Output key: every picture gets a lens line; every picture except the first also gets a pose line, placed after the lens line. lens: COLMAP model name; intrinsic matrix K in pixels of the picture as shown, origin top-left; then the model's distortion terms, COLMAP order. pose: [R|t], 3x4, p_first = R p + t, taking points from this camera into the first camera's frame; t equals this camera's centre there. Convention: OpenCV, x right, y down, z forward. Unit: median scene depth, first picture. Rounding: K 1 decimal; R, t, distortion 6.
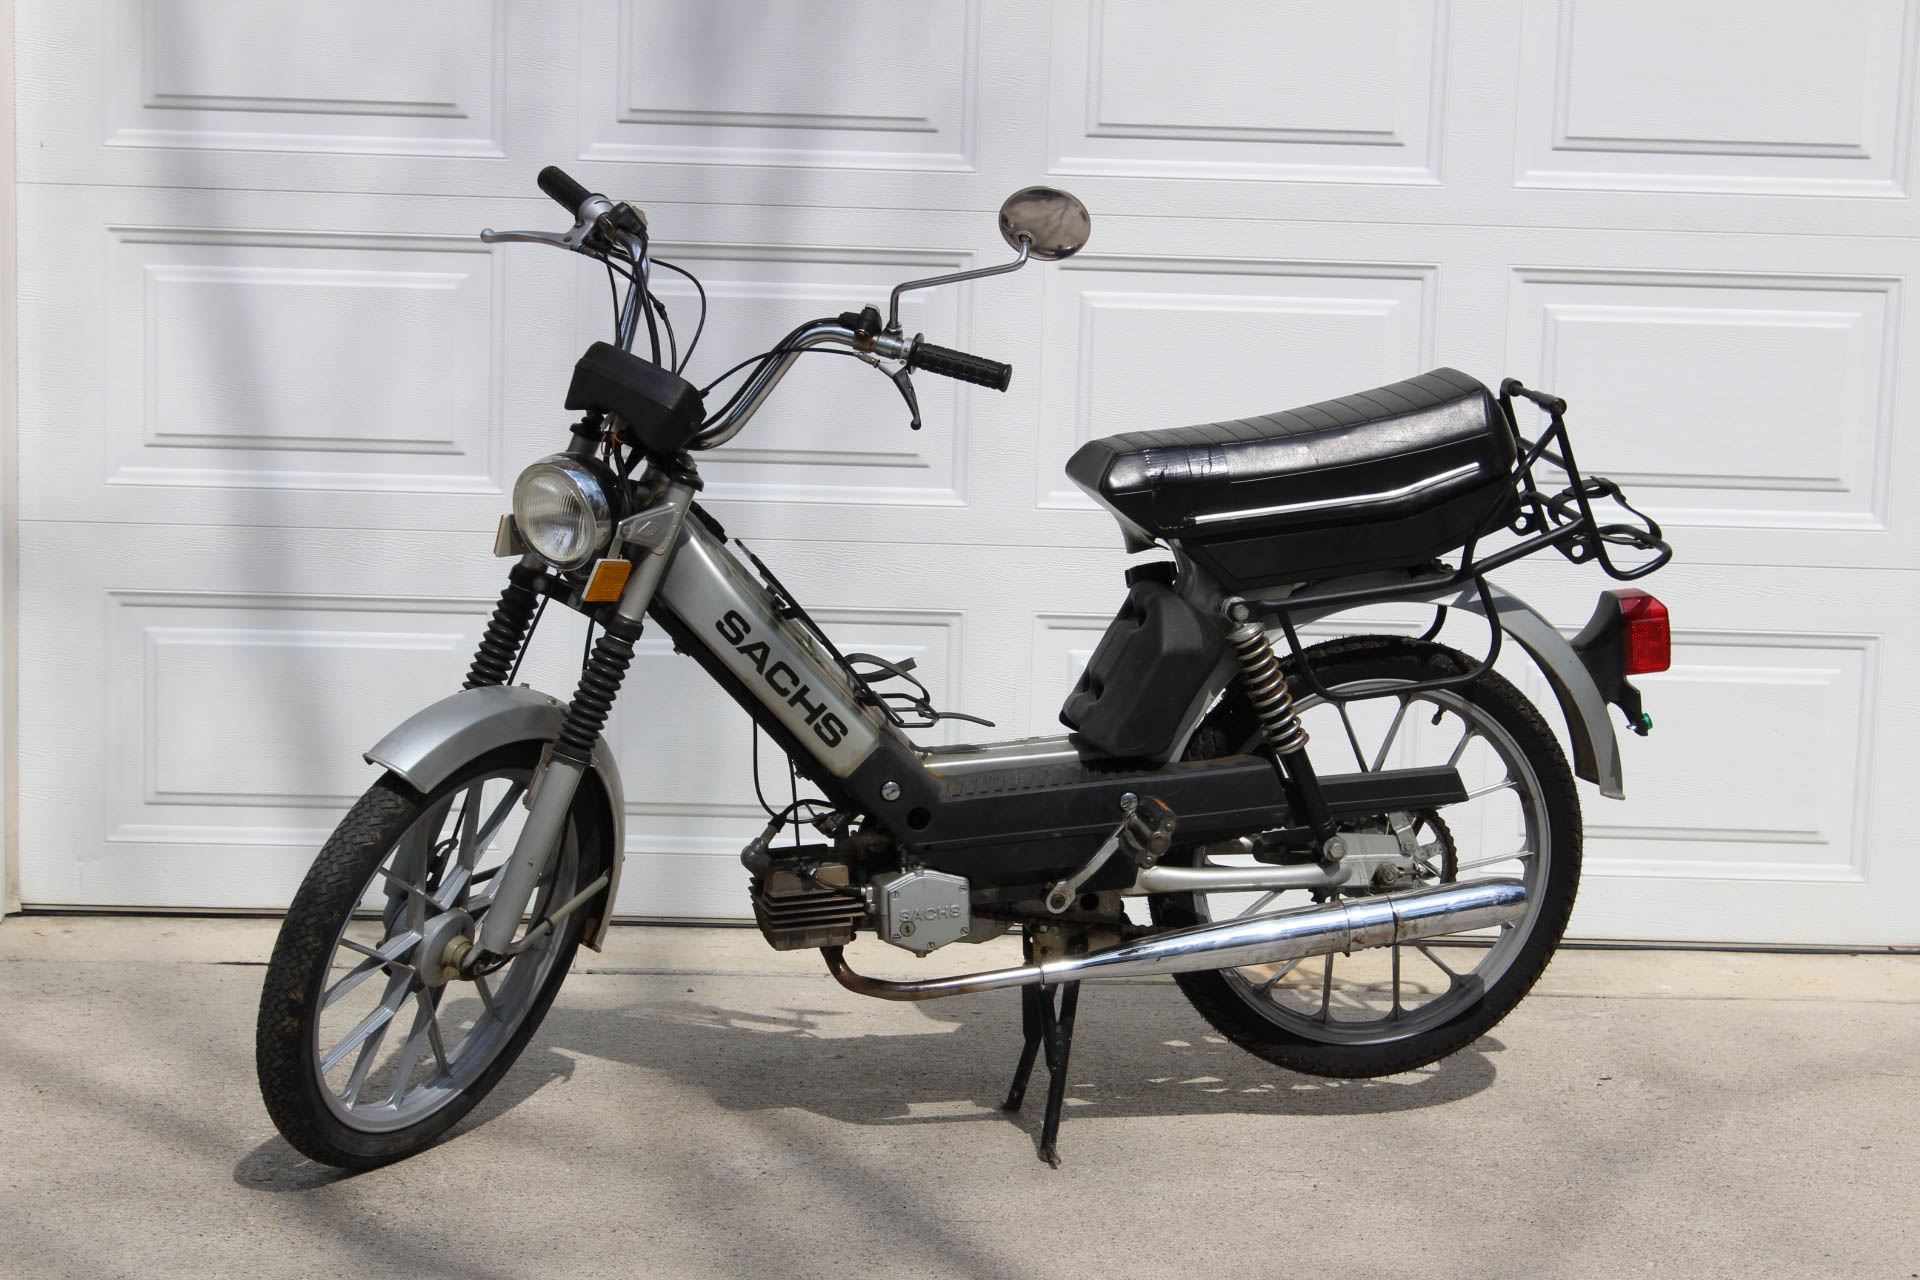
lens RADIAL K [[4594.6, 0, 976.6], [0, 4594.6, 627.5], [0, 0, 1]] dist [0.099961, 0.000000]
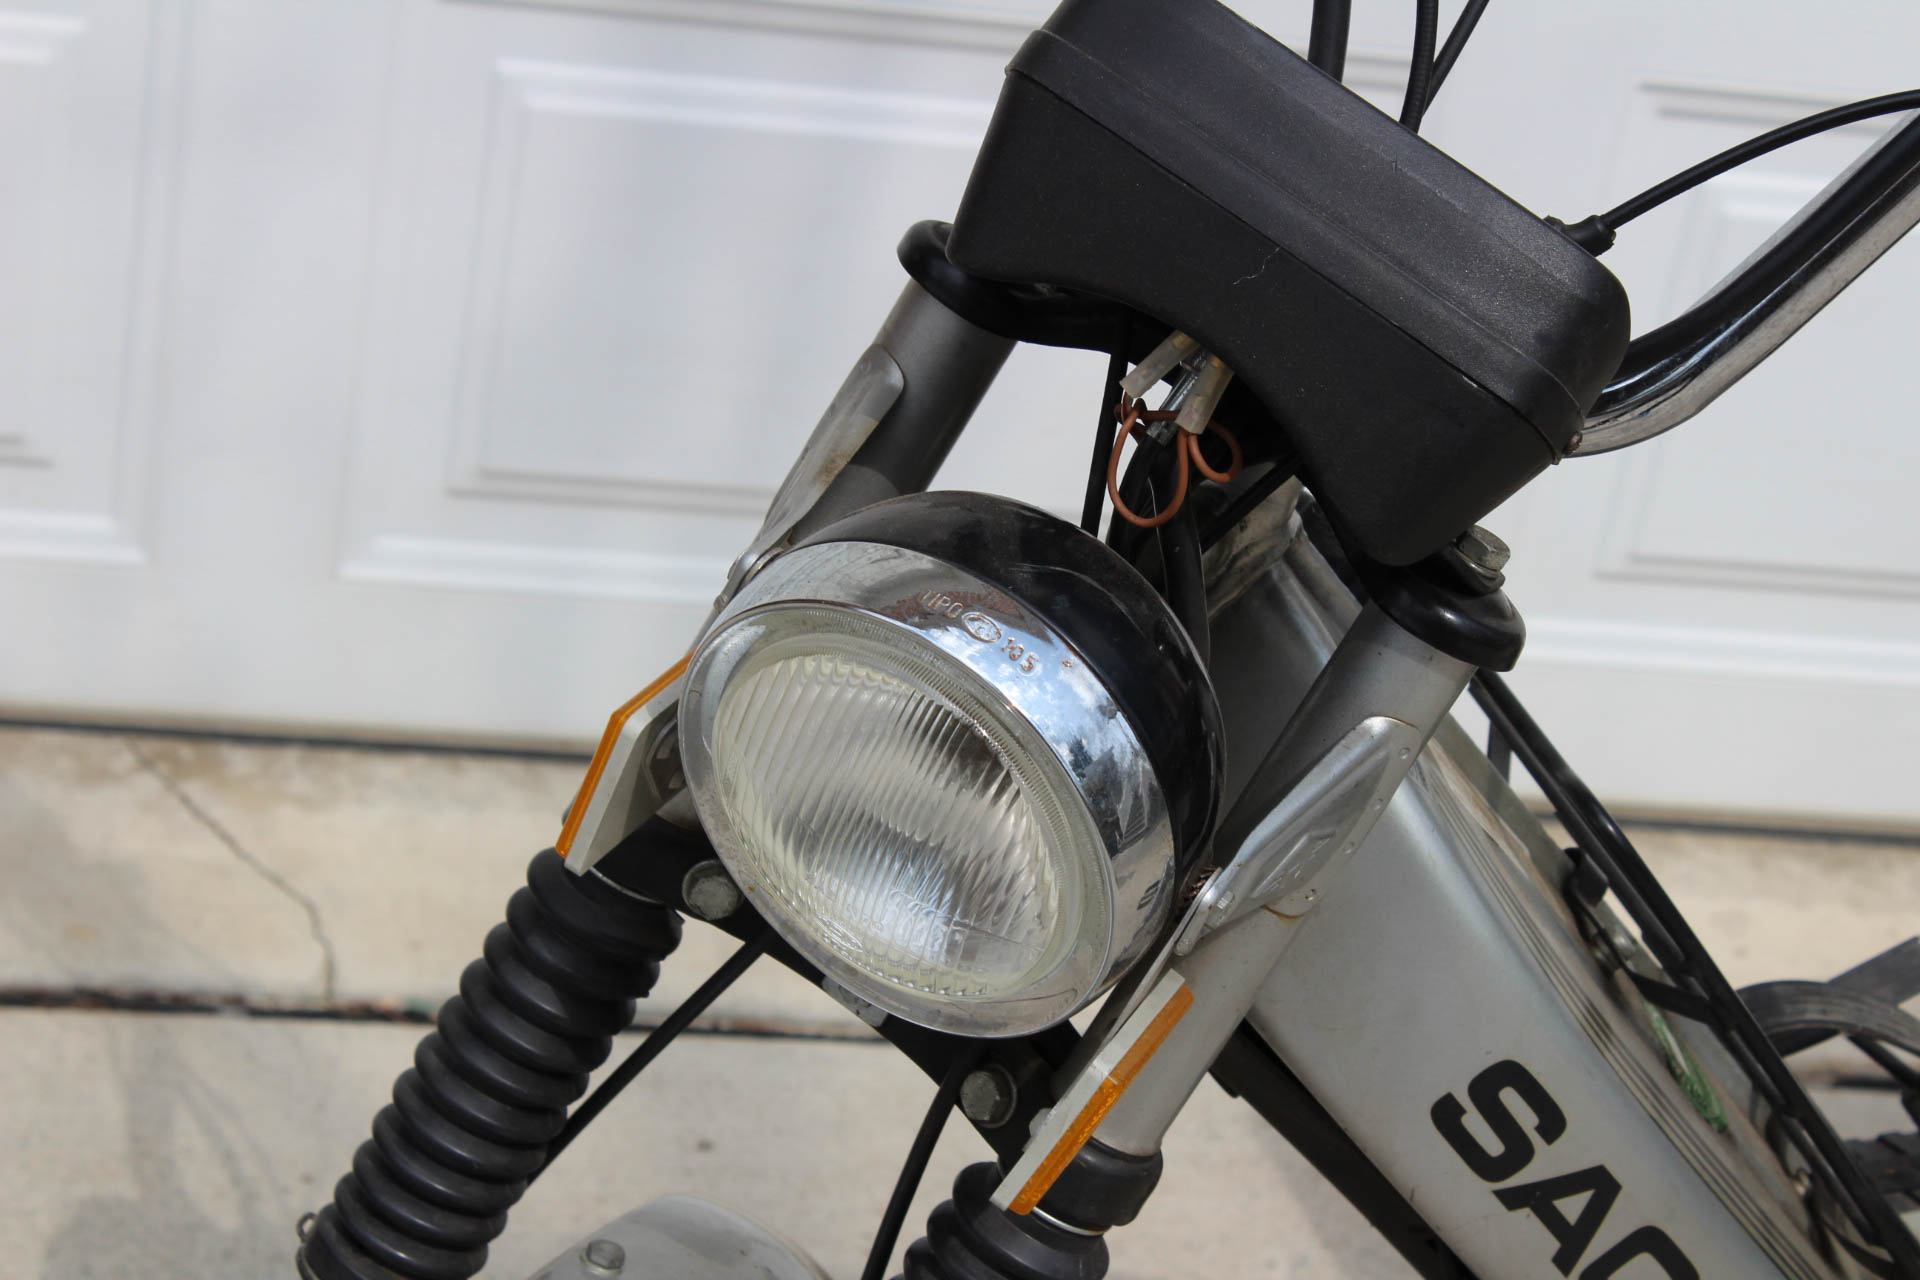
lens RADIAL K [[4594.6, 0, 957.5], [0, 4594.6, 640.9], [0, 0, 1]] dist [0.099961, 0.000000]
pose [[0.986385, 0.056643, 0.154391, -0.117755], [-0.108562, 0.929460, 0.352588, -0.103897], [-0.123529, -0.364548, 0.922955, 0.775713]]
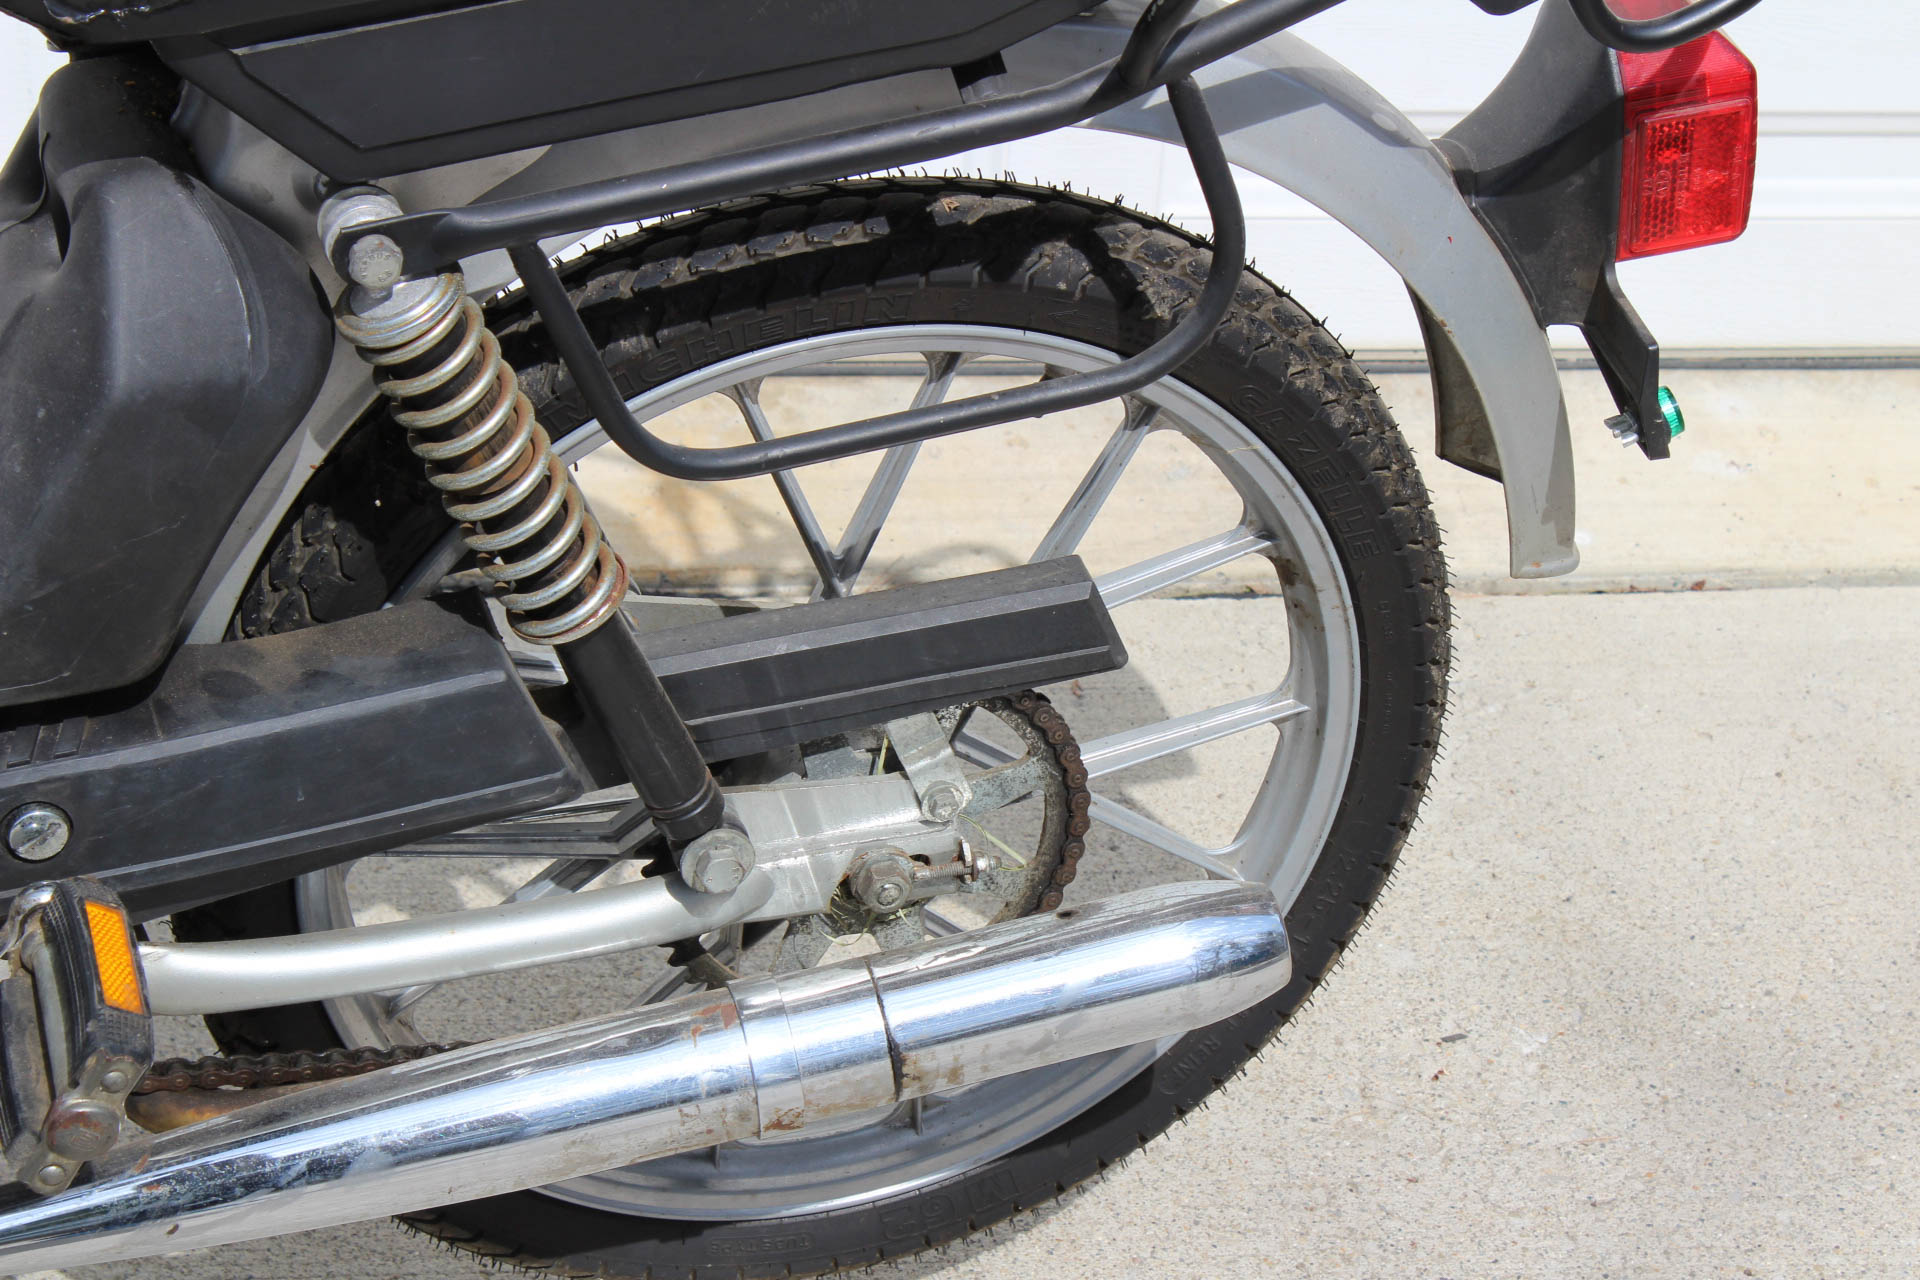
lens RADIAL K [[4594.6, 0, 938.5], [0, 4594.6, 634.6], [0, 0, 1]] dist [0.099961, 0.000000]
pose [[0.997918, -0.016381, 0.062379, 0.075389], [-0.010174, 0.915106, 0.403084, -0.101952], [-0.063686, -0.402880, 0.913035, 0.724357]]
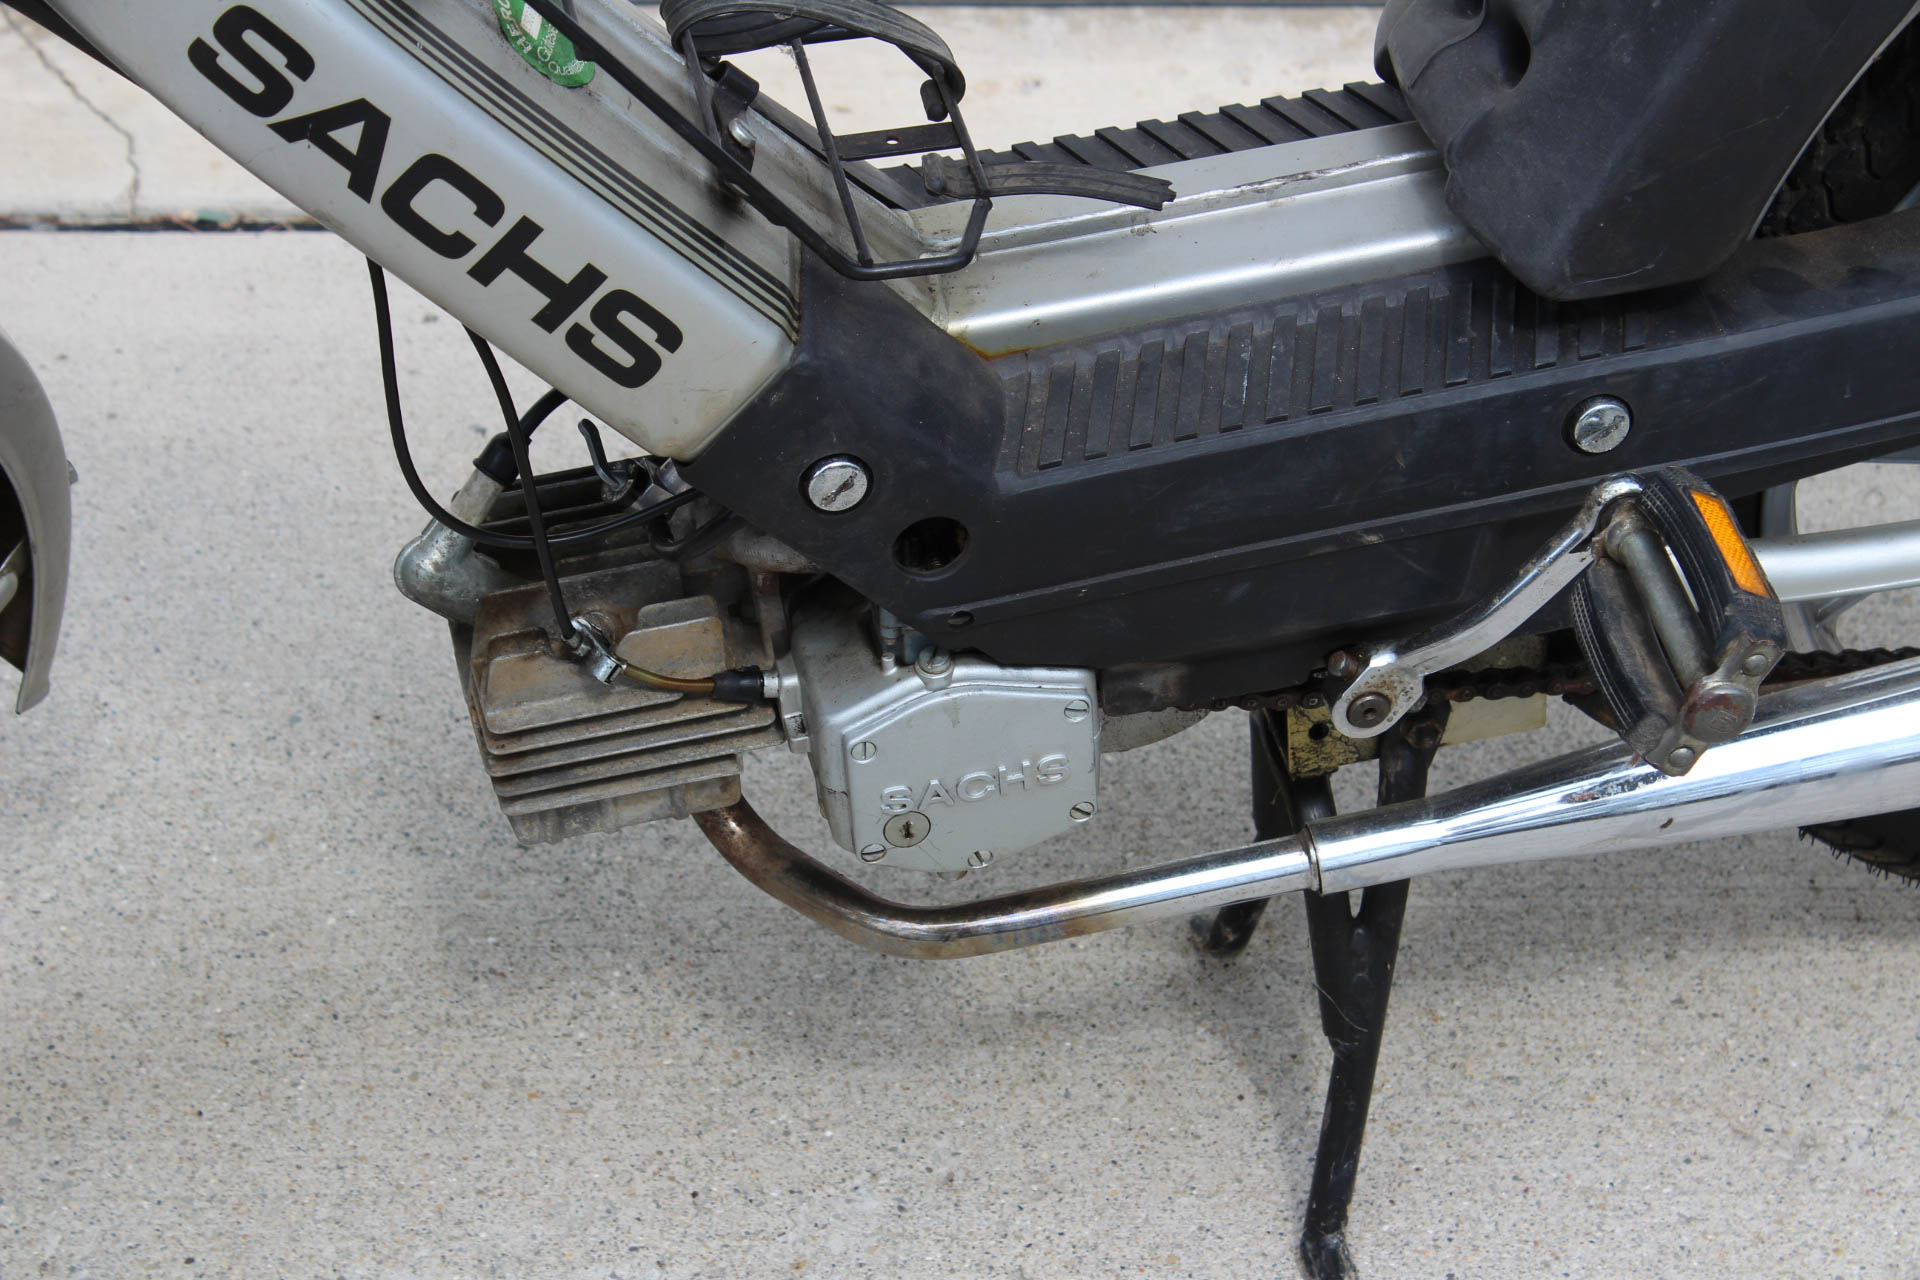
lens RADIAL K [[4594.6, 0, 922.6], [0, 4594.6, 629.8], [0, 0, 1]] dist [0.099961, 0.000000]
pose [[0.998678, -0.005284, -0.051140, 0.002785], [0.028366, 0.886236, 0.462365, -0.097655], [0.042879, -0.463204, 0.885214, 0.720826]]
